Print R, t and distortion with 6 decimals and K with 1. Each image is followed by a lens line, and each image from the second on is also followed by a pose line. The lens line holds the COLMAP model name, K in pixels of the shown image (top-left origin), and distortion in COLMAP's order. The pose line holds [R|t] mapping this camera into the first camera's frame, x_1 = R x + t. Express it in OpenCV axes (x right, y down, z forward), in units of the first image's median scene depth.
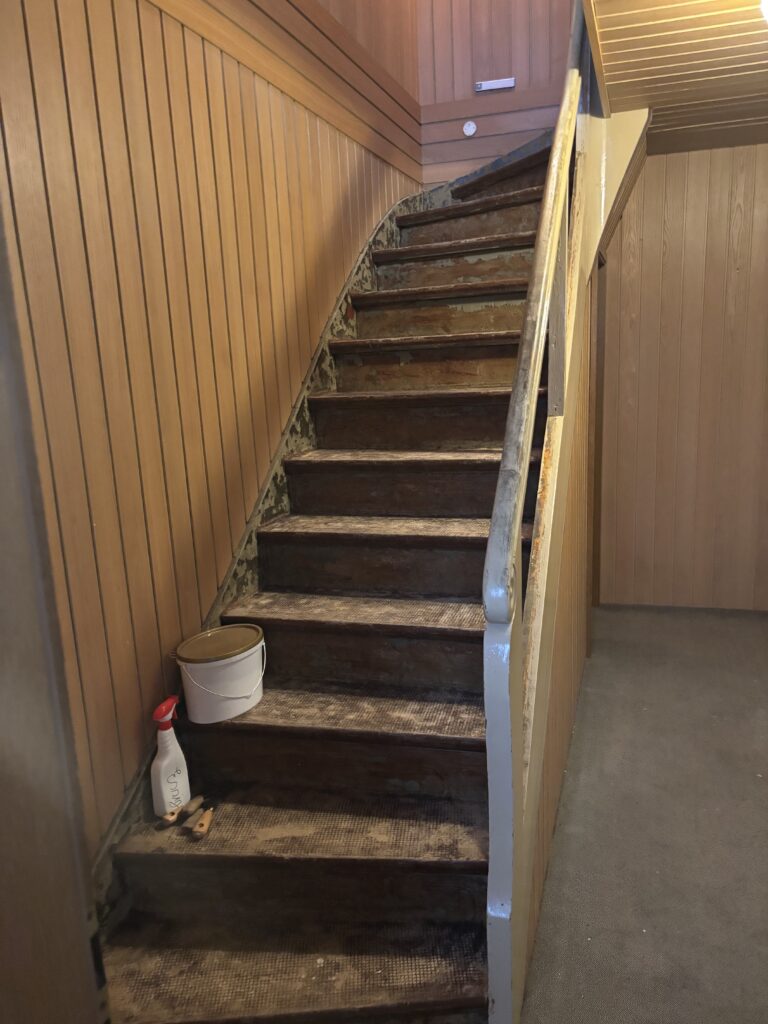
lens RADIAL K [[762.3, 0, 394.9], [0, 762.3, 513.1], [0, 0, 1]] dist [0.054566, -0.059175]
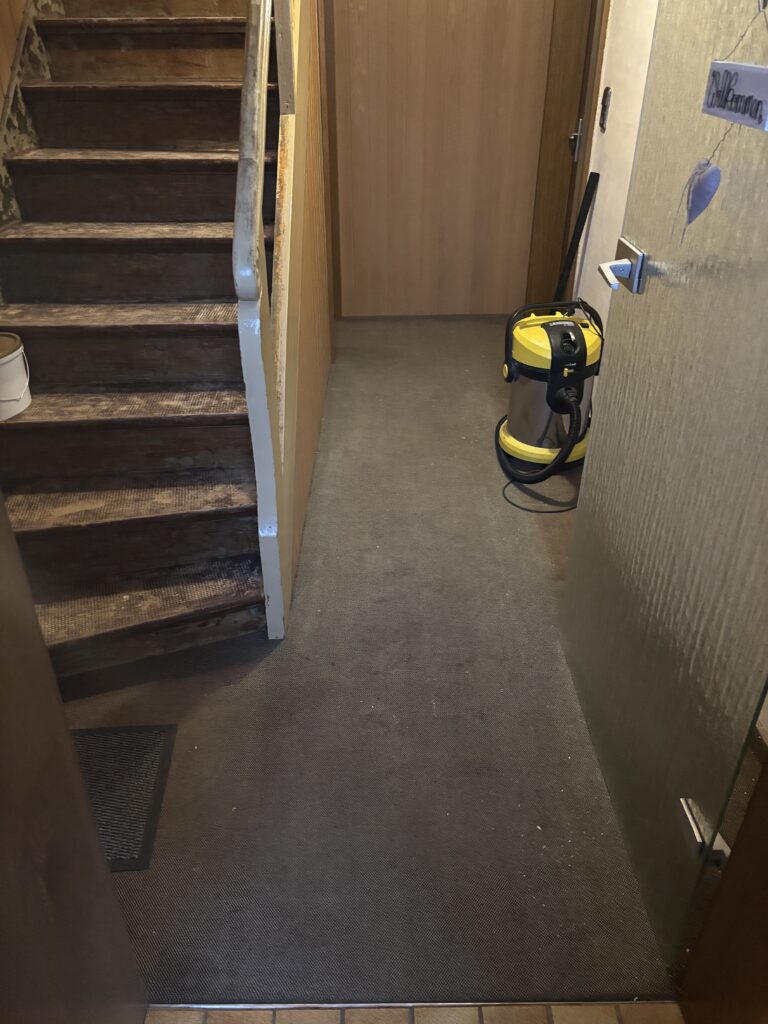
lens RADIAL K [[762.3, 0, 394.9], [0, 762.3, 513.1], [0, 0, 1]] dist [0.054566, -0.059175]
pose [[0.948648, -0.121299, 0.292153, -0.025730], [0.019059, 0.943799, 0.329971, 0.045206], [-0.315758, -0.307459, 0.897645, -0.166979]]
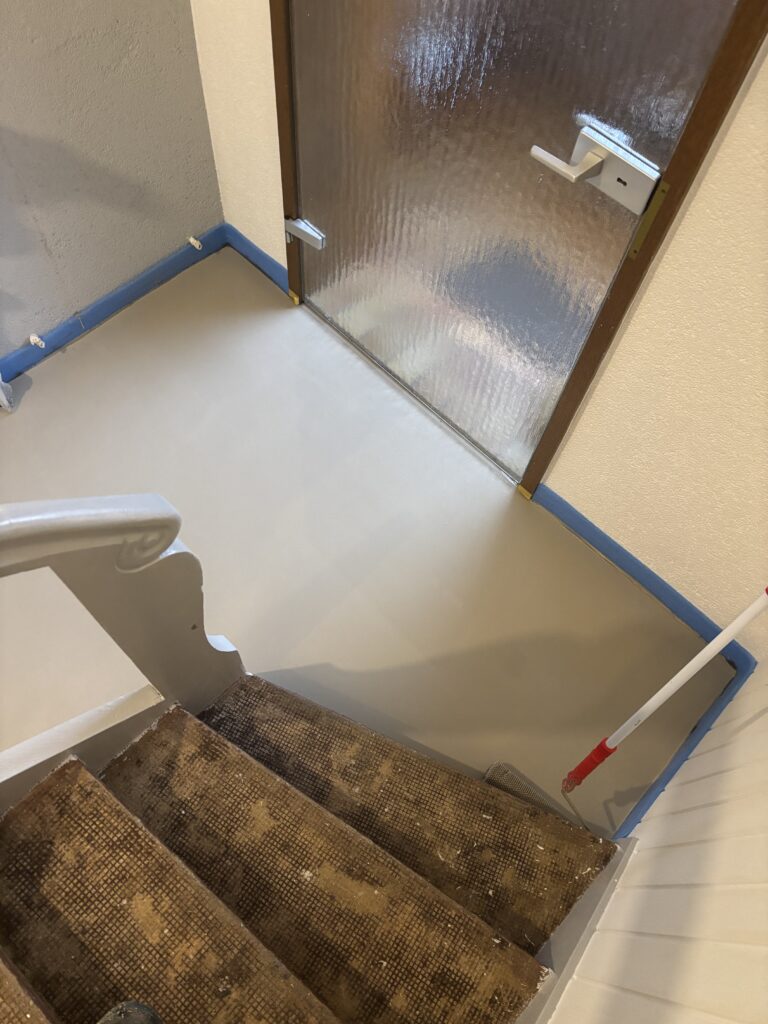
lens RADIAL K [[784.5, 0, 384.0], [0, 784.5, 512.0], [0, 0, 1]] dist [0.006638, -0.051554]
pose [[-0.868481, -0.450386, 0.207106, -0.140080], [0.077206, 0.289796, 0.953969, -0.413877], [-0.489673, 0.844494, -0.216910, 0.696303]]
